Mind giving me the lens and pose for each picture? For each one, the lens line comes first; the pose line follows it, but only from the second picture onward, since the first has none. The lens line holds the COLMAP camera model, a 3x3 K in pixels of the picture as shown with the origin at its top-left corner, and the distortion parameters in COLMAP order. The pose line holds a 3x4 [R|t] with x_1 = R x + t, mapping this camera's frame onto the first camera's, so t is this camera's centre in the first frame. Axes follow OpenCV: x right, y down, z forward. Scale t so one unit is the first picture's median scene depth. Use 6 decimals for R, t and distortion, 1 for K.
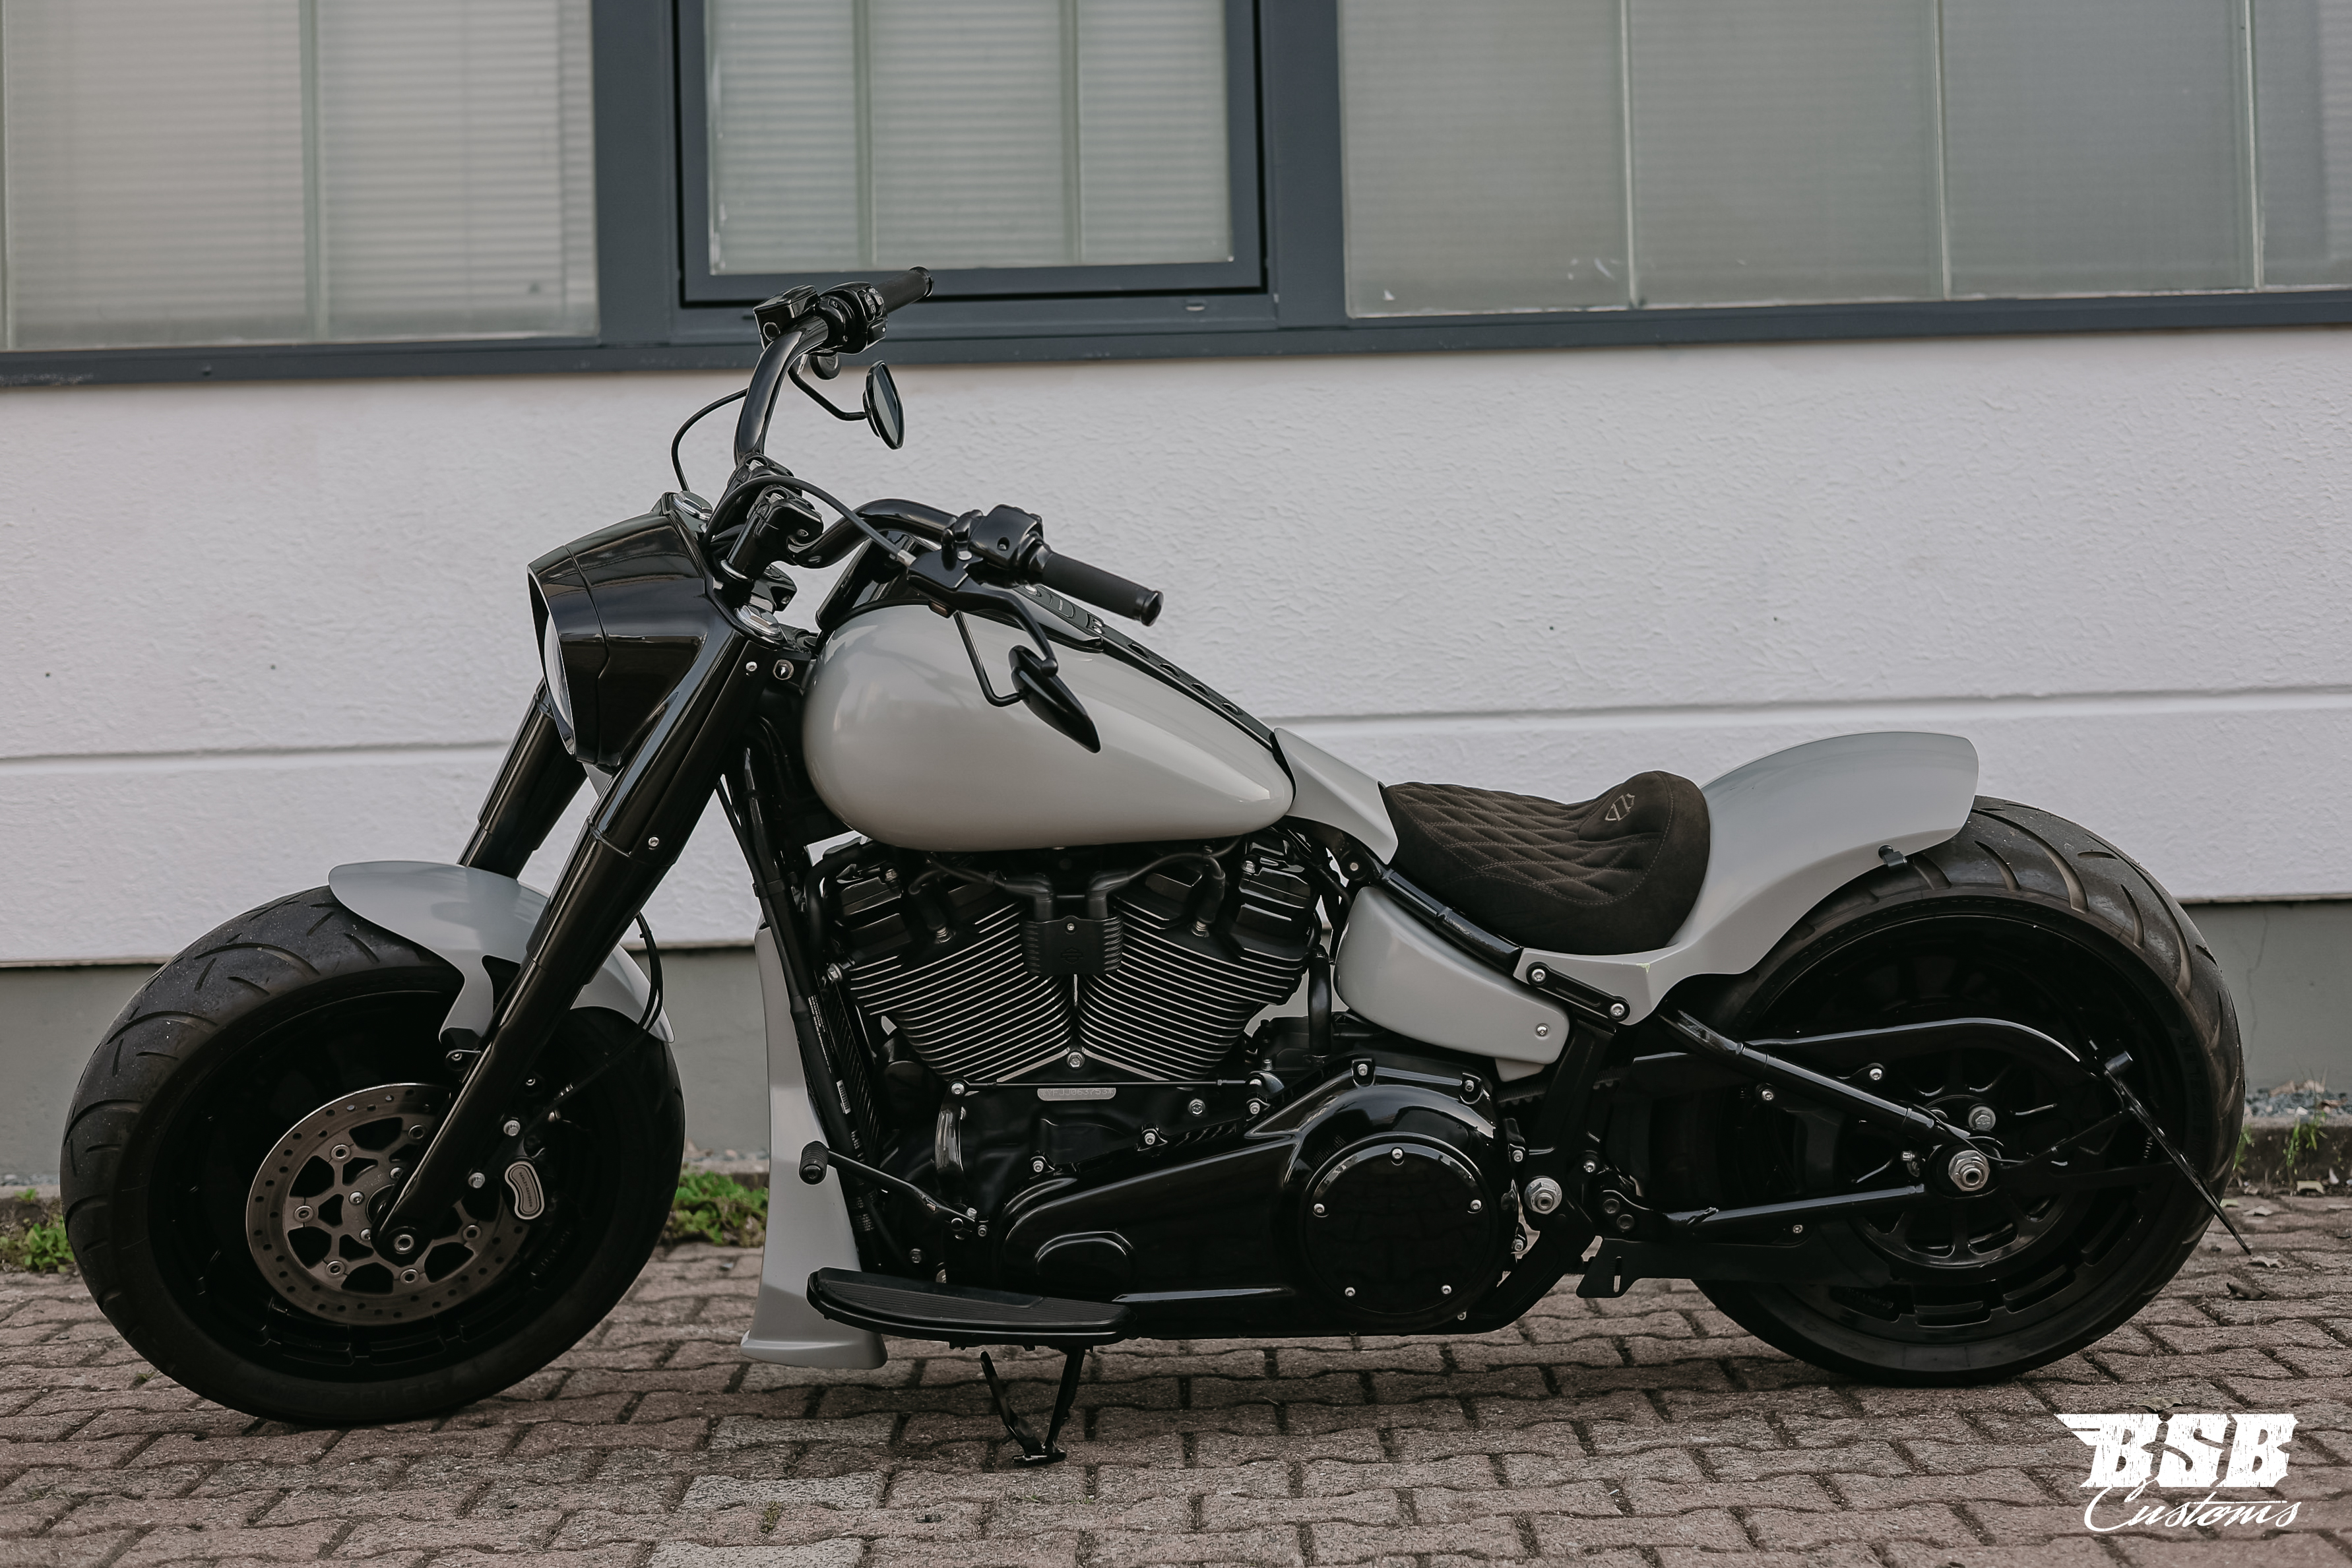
lens RADIAL K [[3600.8, 0, 1206.2], [0, 3600.8, 751.6], [0, 0, 1]] dist [0.041818, -0.195384]
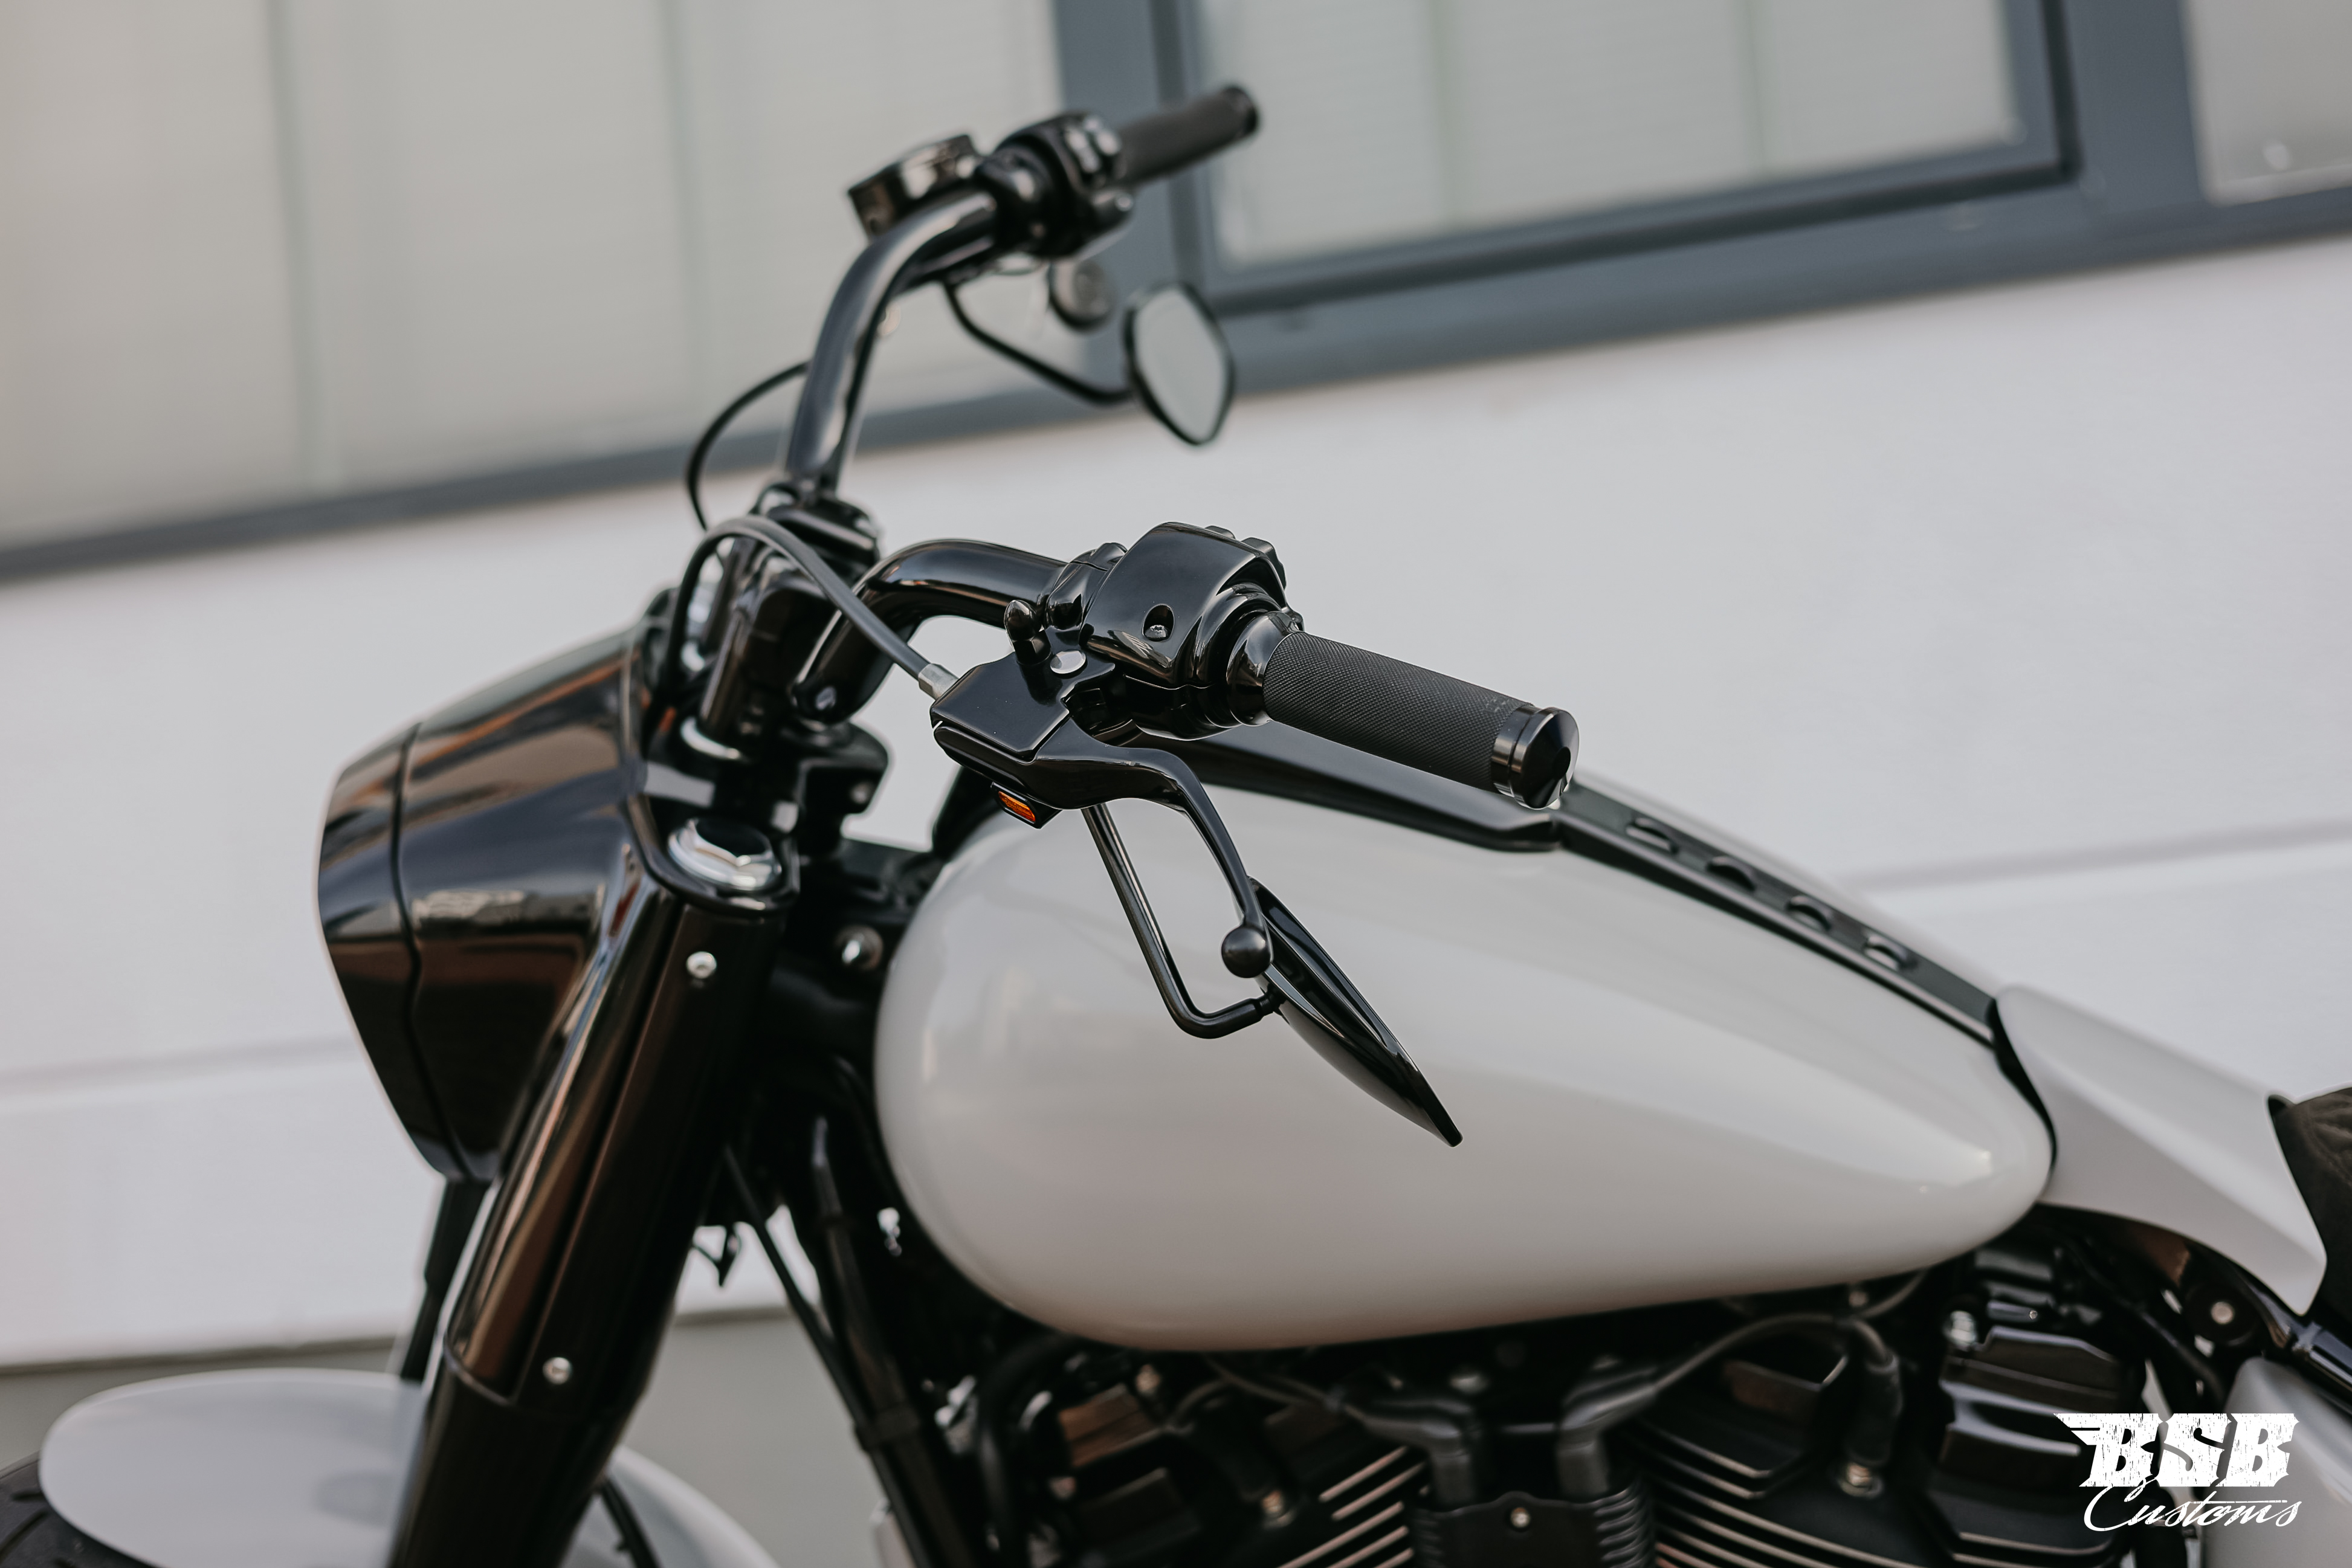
lens RADIAL K [[3417.5, 0, 1176.5], [0, 3417.5, 790.5], [0, 0, 1]] dist [0.019892, -0.105249]
pose [[0.954880, -0.086819, -0.284020, 0.043144], [0.083056, 0.996224, -0.025289, -0.027837], [0.285143, 0.000558, 0.958485, 0.593670]]
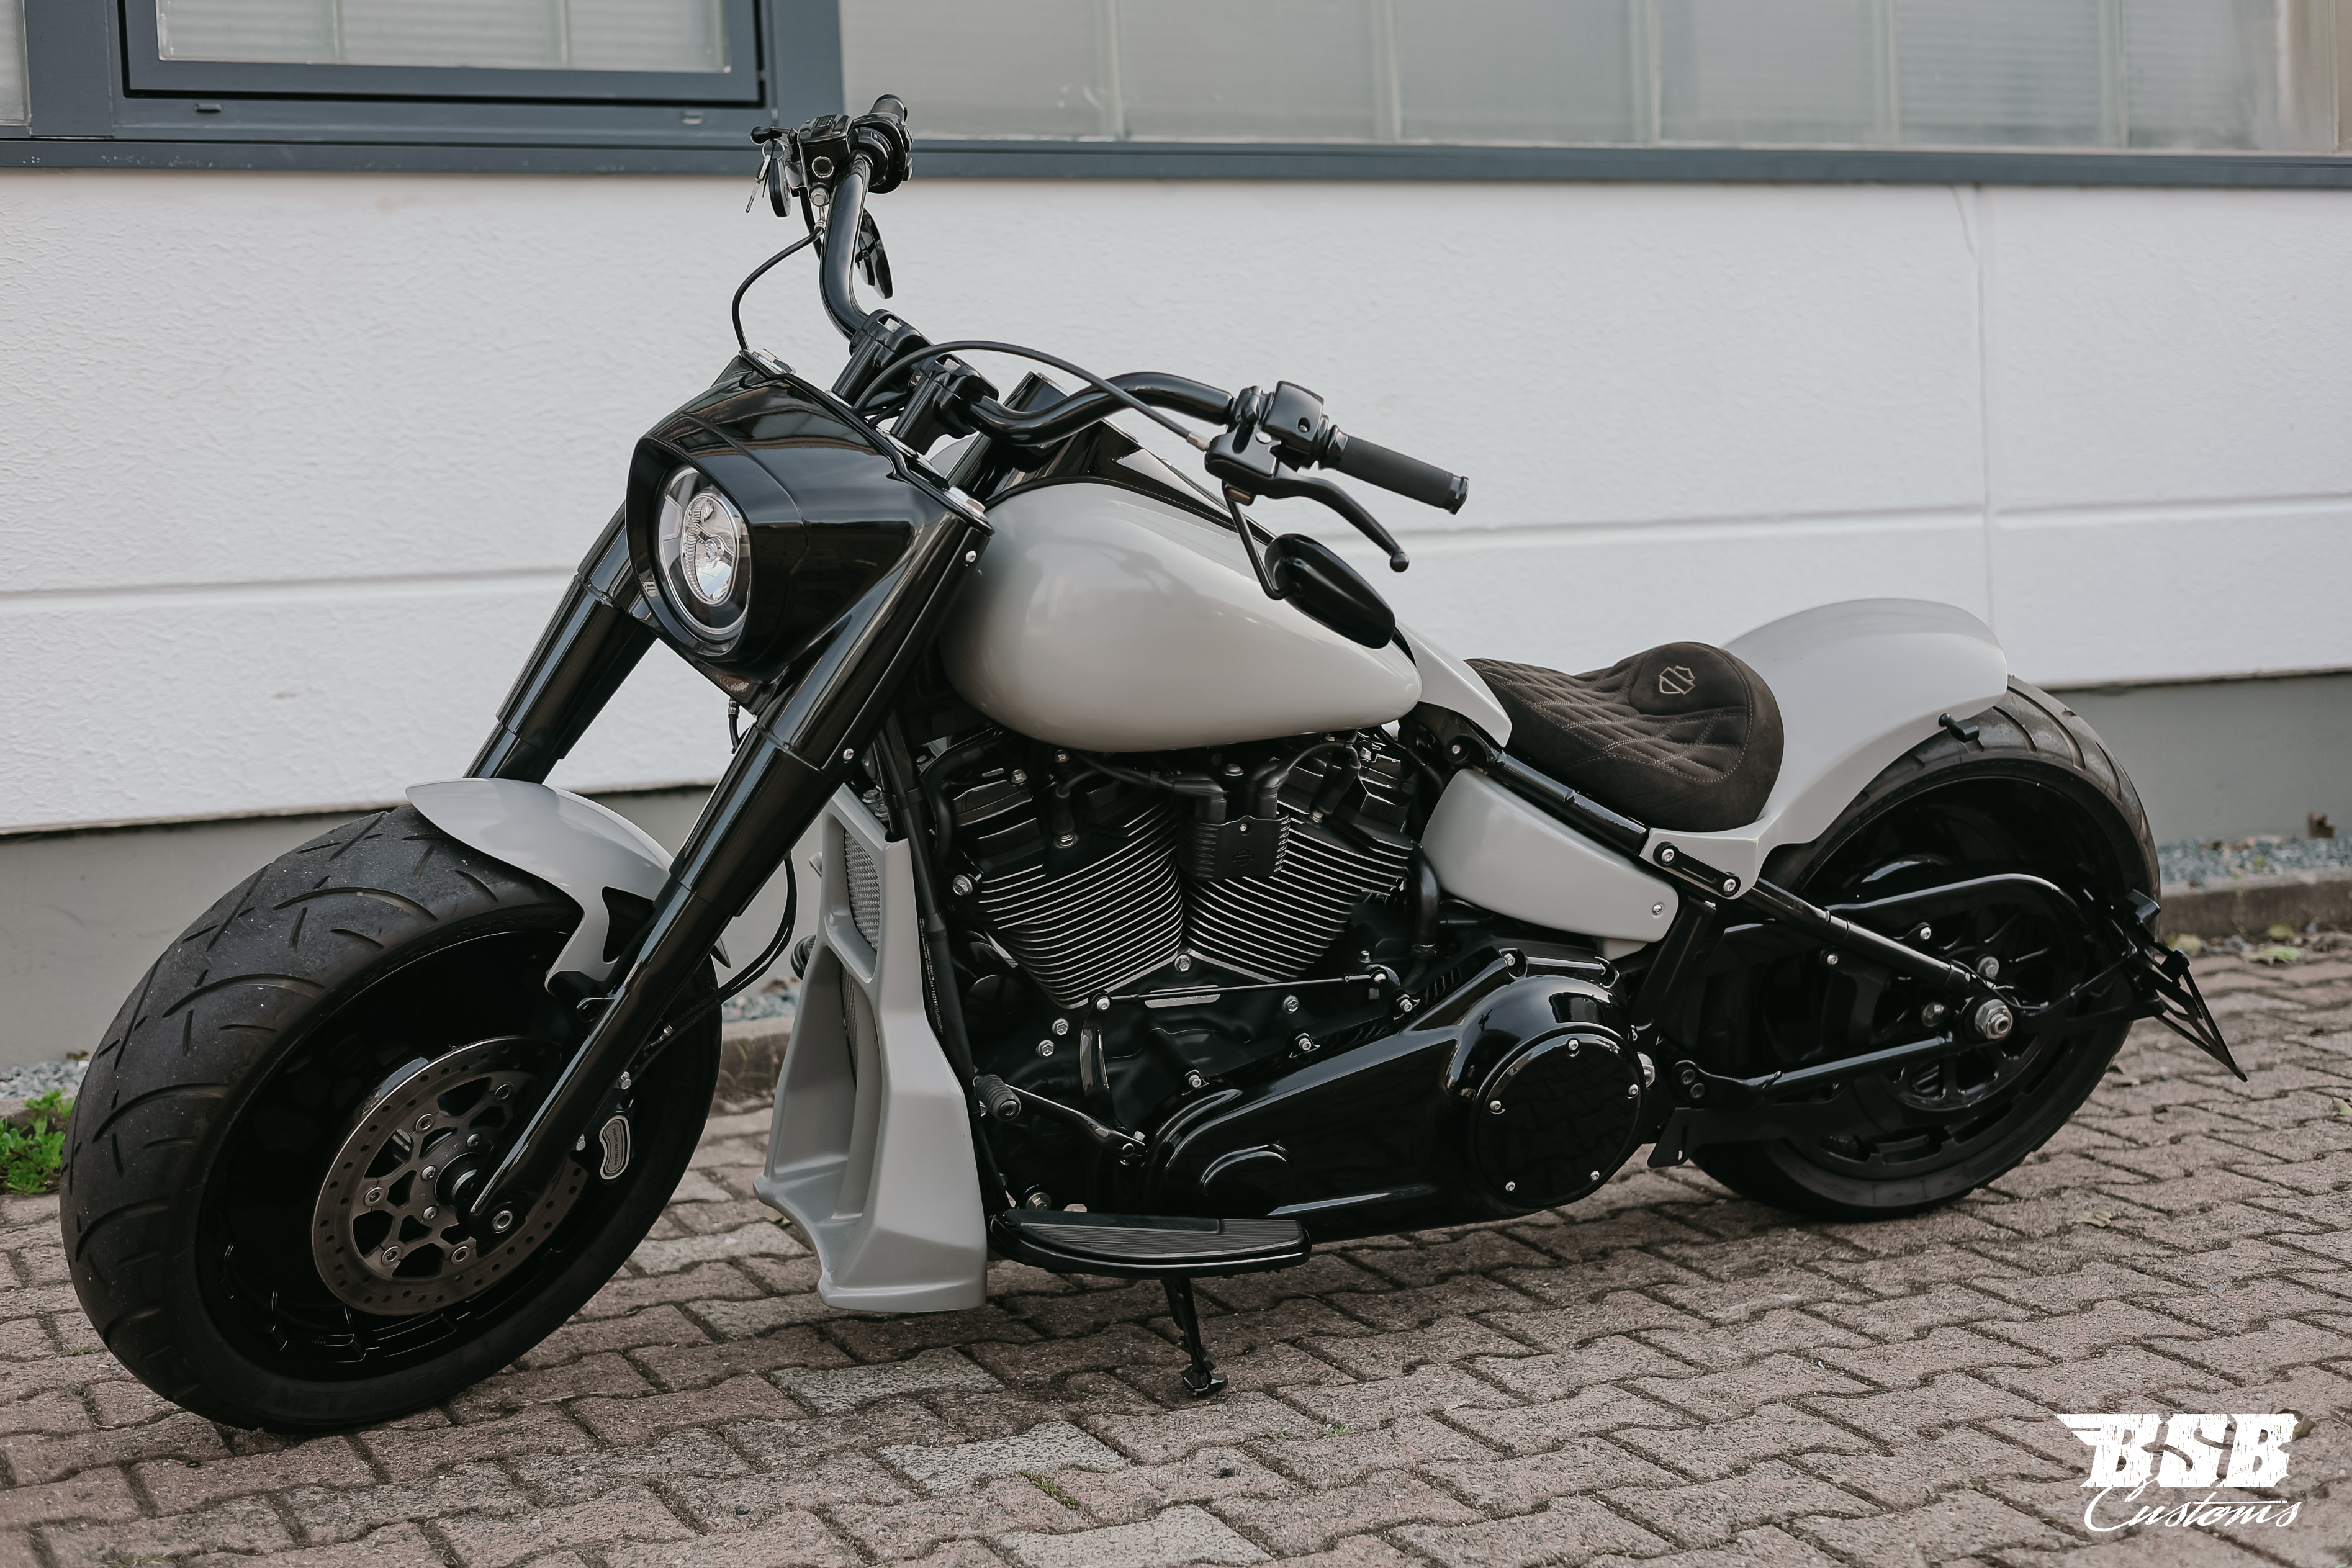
lens RADIAL K [[3417.7, 0, 1176.5], [0, 3417.7, 790.5], [0, 0, 1]] dist [0.019892, -0.105249]
pose [[0.911629, -0.039196, 0.409140, -0.407109], [0.006183, 0.996638, 0.081703, -0.032894], [-0.410967, -0.071953, 0.908806, 0.193940]]
